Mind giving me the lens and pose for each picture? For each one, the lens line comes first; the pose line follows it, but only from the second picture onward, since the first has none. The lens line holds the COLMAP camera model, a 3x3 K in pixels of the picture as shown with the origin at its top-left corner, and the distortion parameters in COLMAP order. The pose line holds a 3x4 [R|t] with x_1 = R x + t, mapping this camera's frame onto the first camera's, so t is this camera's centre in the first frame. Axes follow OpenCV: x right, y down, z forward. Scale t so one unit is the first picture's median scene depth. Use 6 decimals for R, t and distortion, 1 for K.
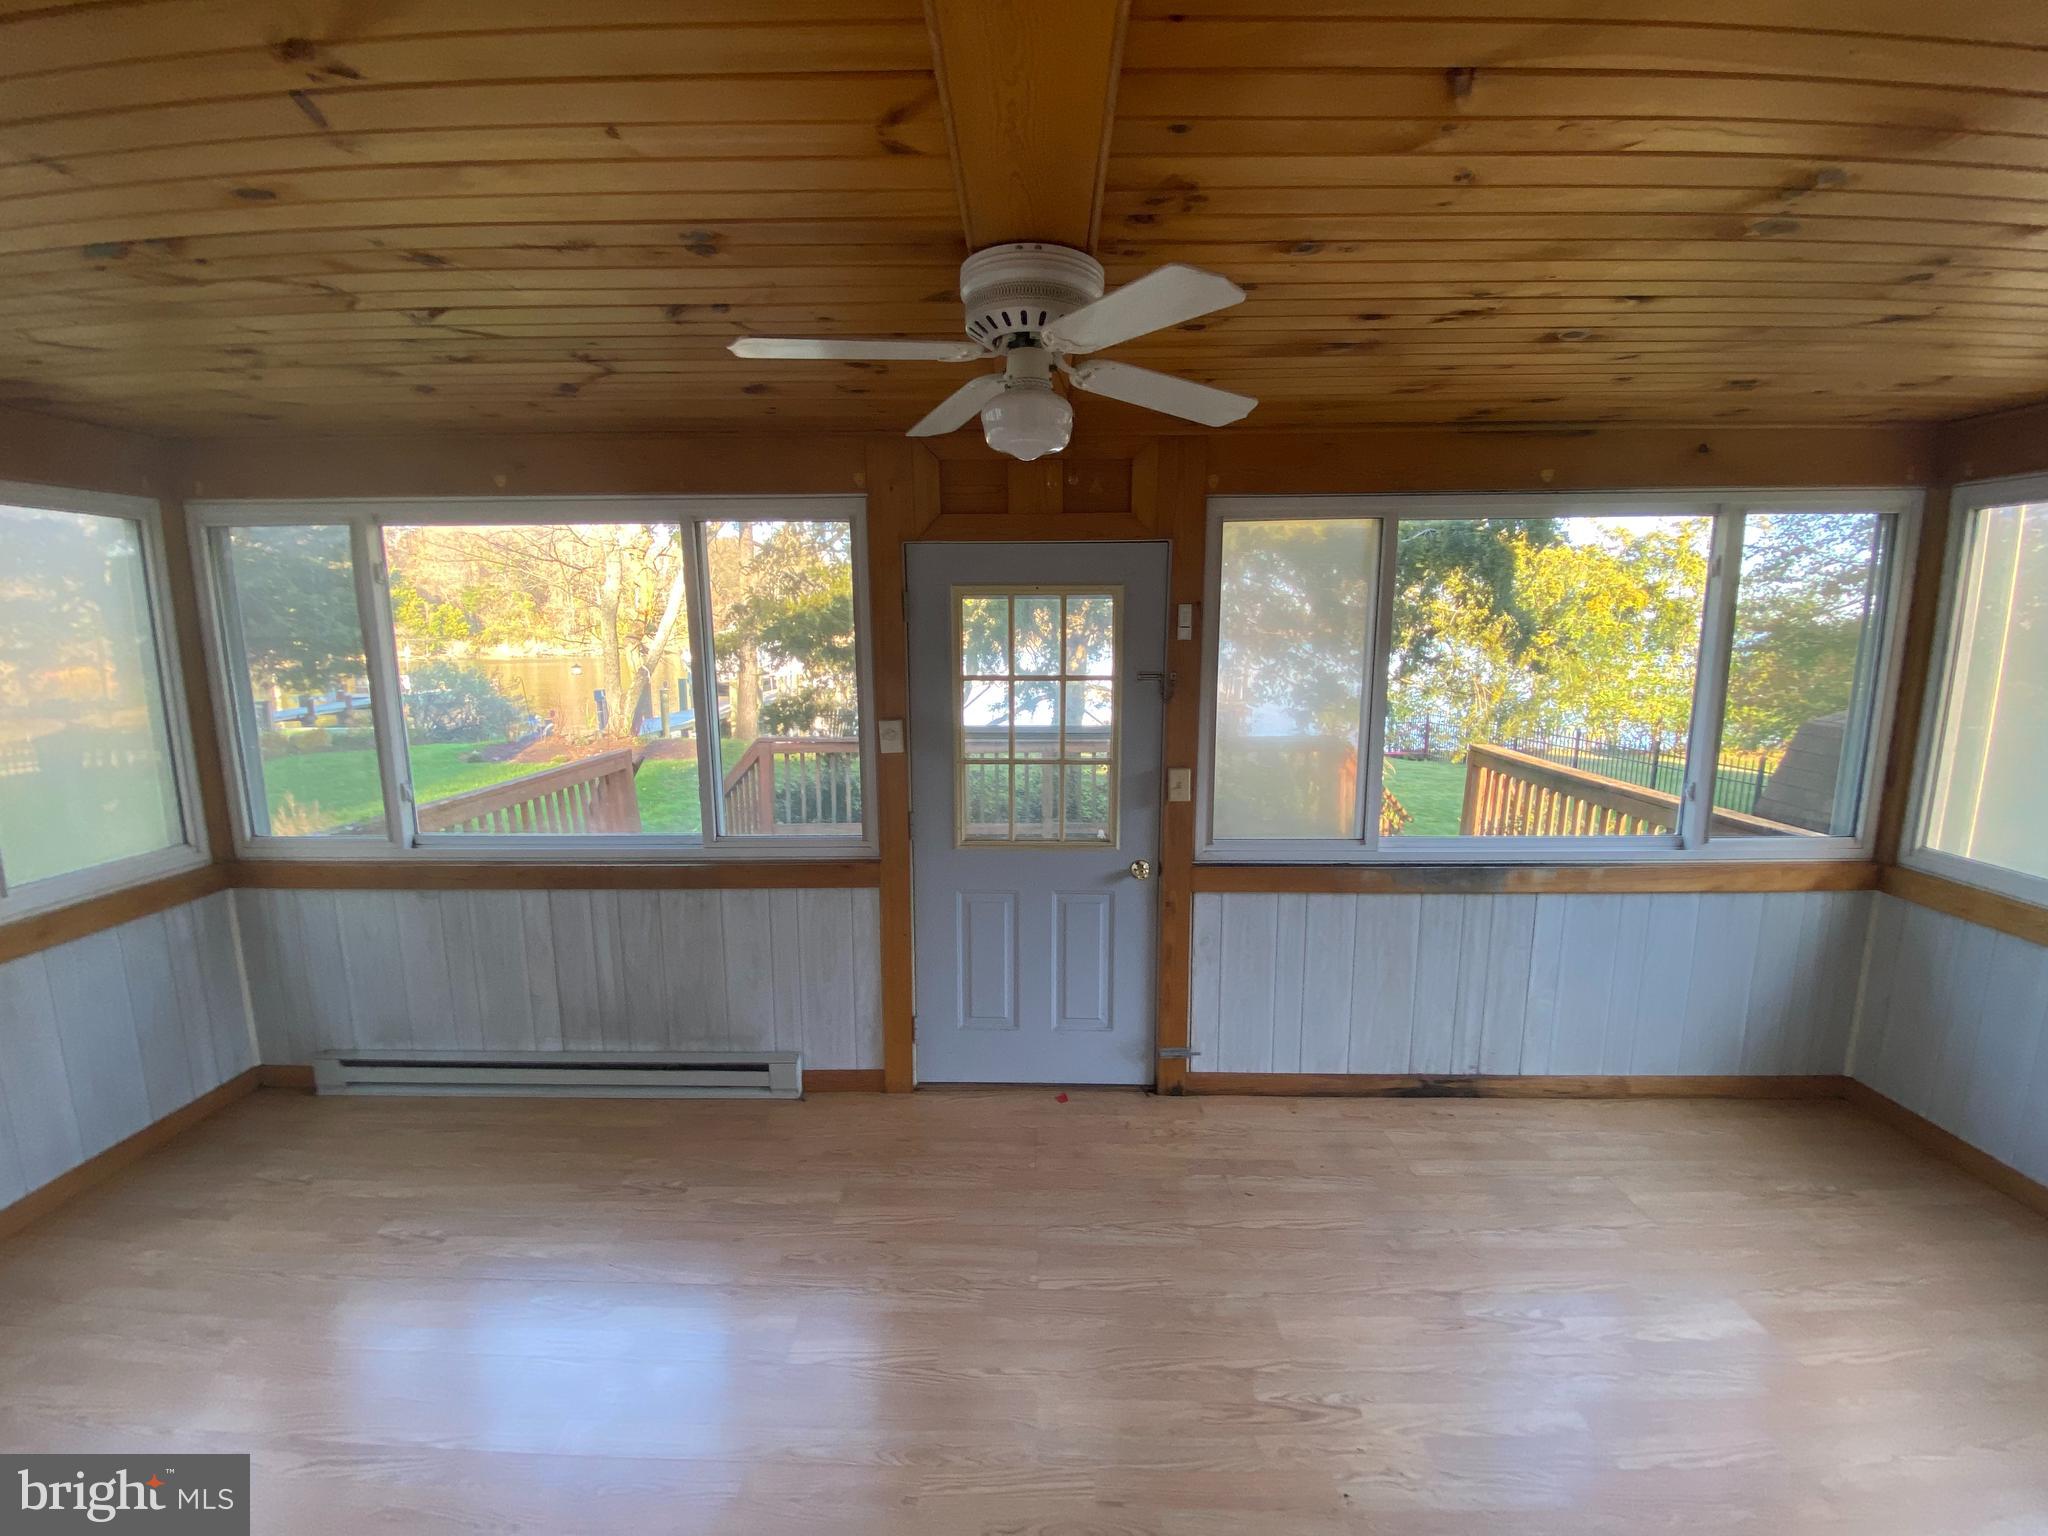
lens RADIAL K [[828.1, 0, 1017.9], [0, 828.1, 755.8], [0, 0, 1]] dist [0.003859, -0.010744]
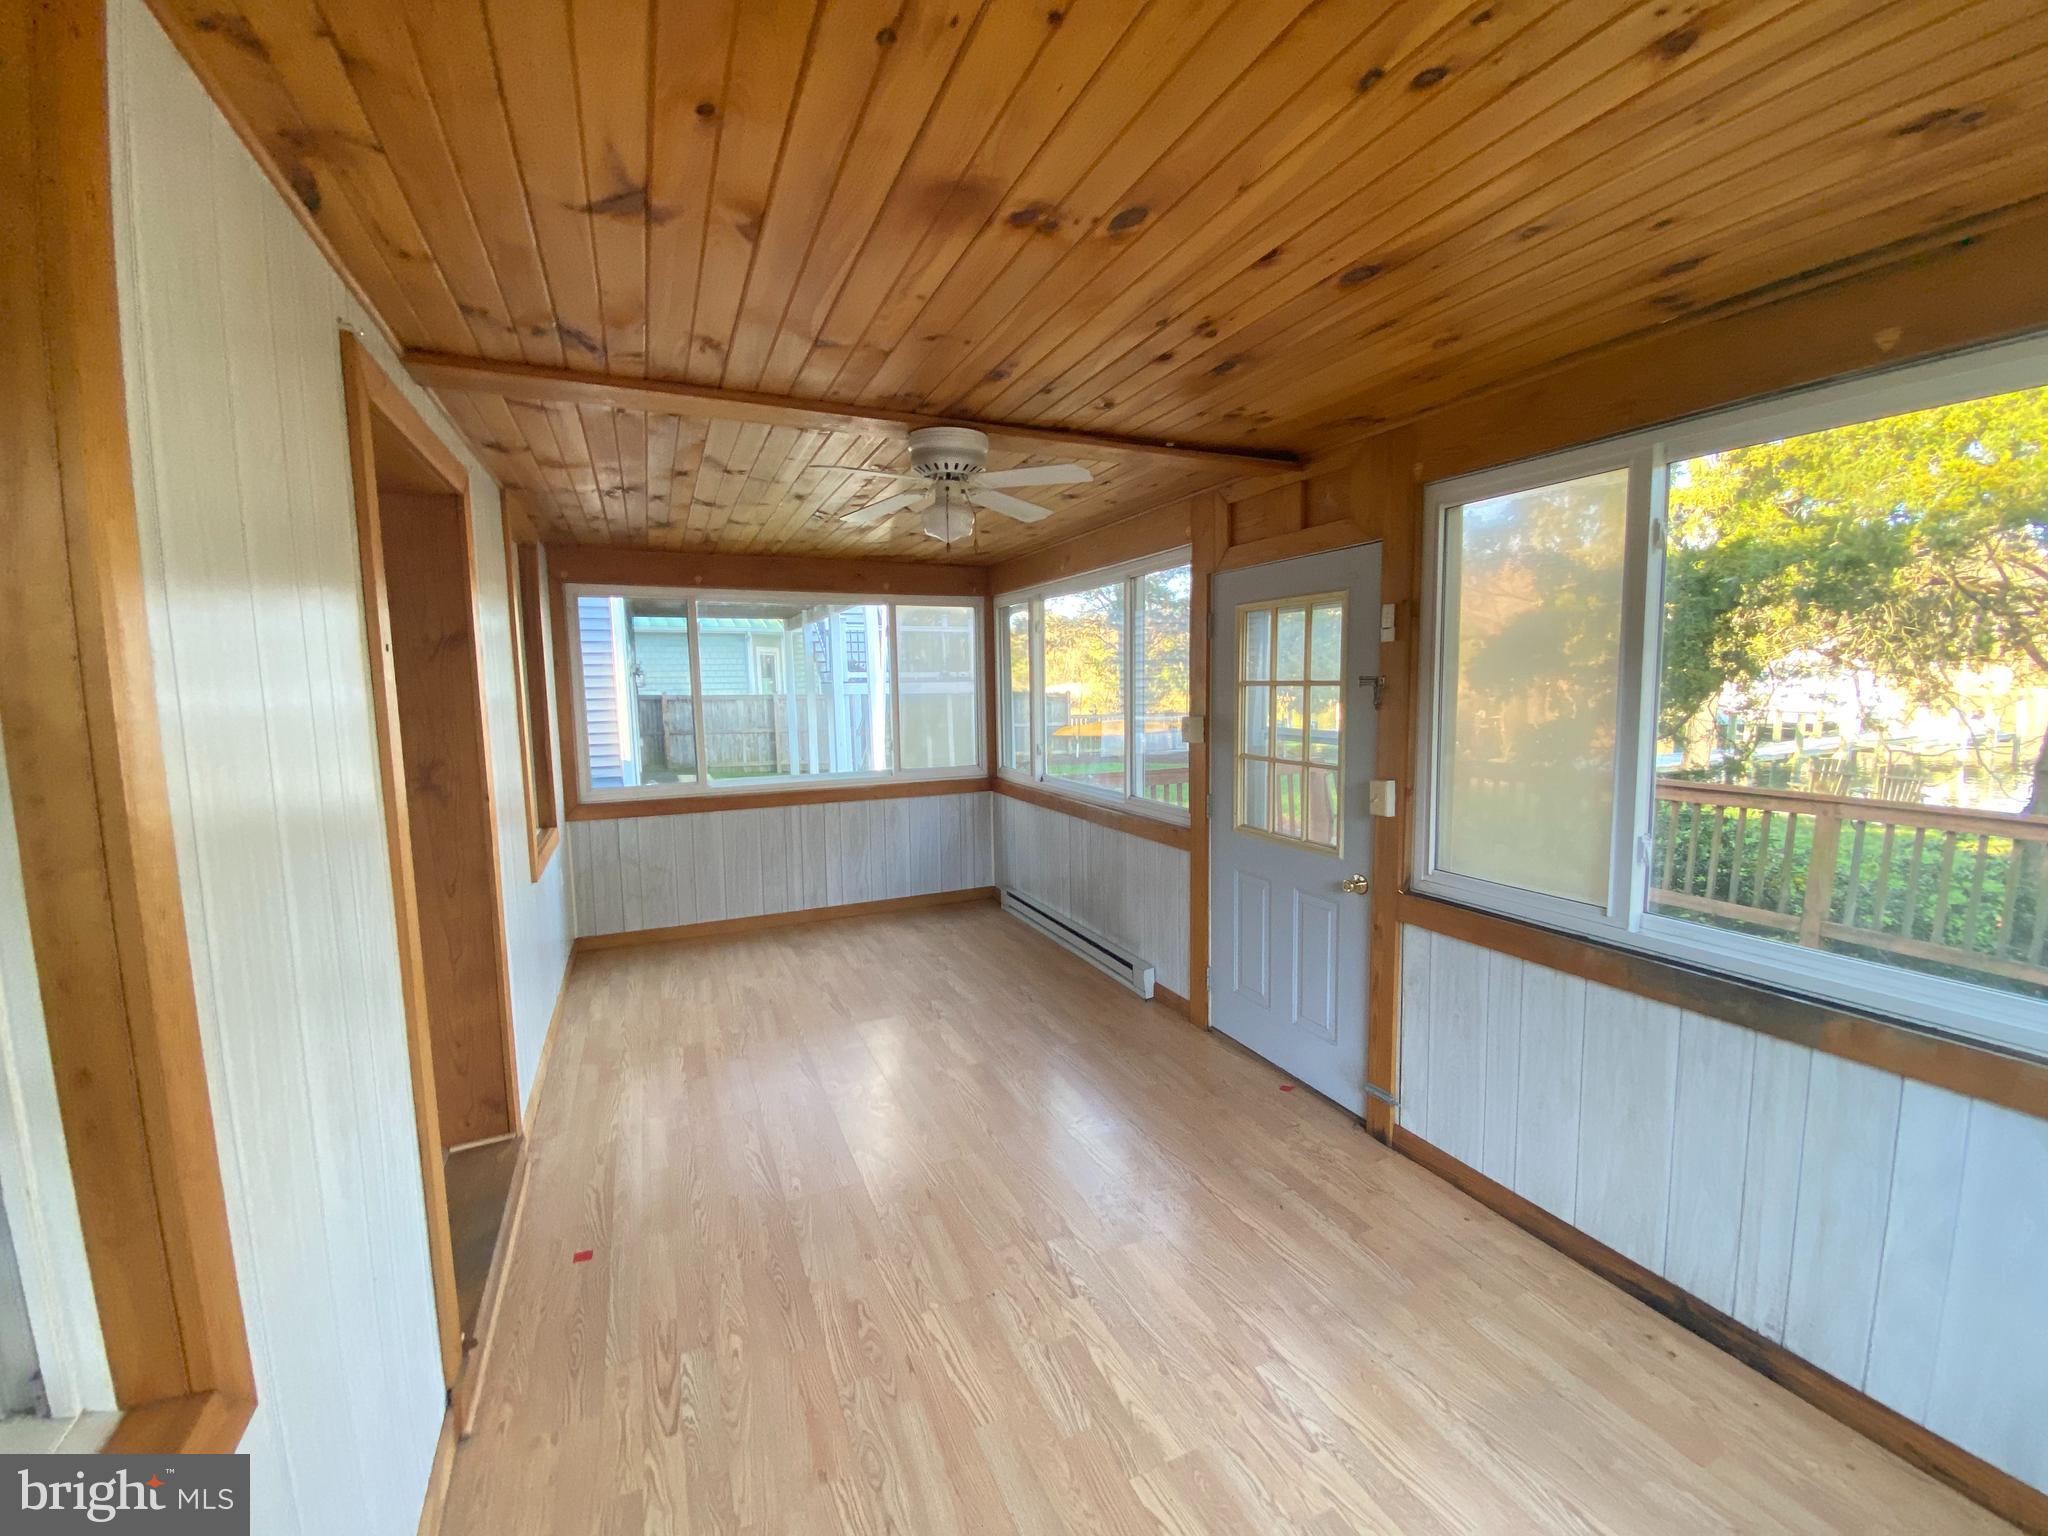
lens RADIAL K [[828.1, 0, 1024.0], [0, 828.1, 754.7], [0, 0, 1]] dist [0.003859, -0.010744]
pose [[0.431812, 0.080530, -0.898361, 0.835834], [-0.120423, 0.992237, 0.031061, 0.006315], [0.893888, 0.094771, 0.438157, 0.214000]]
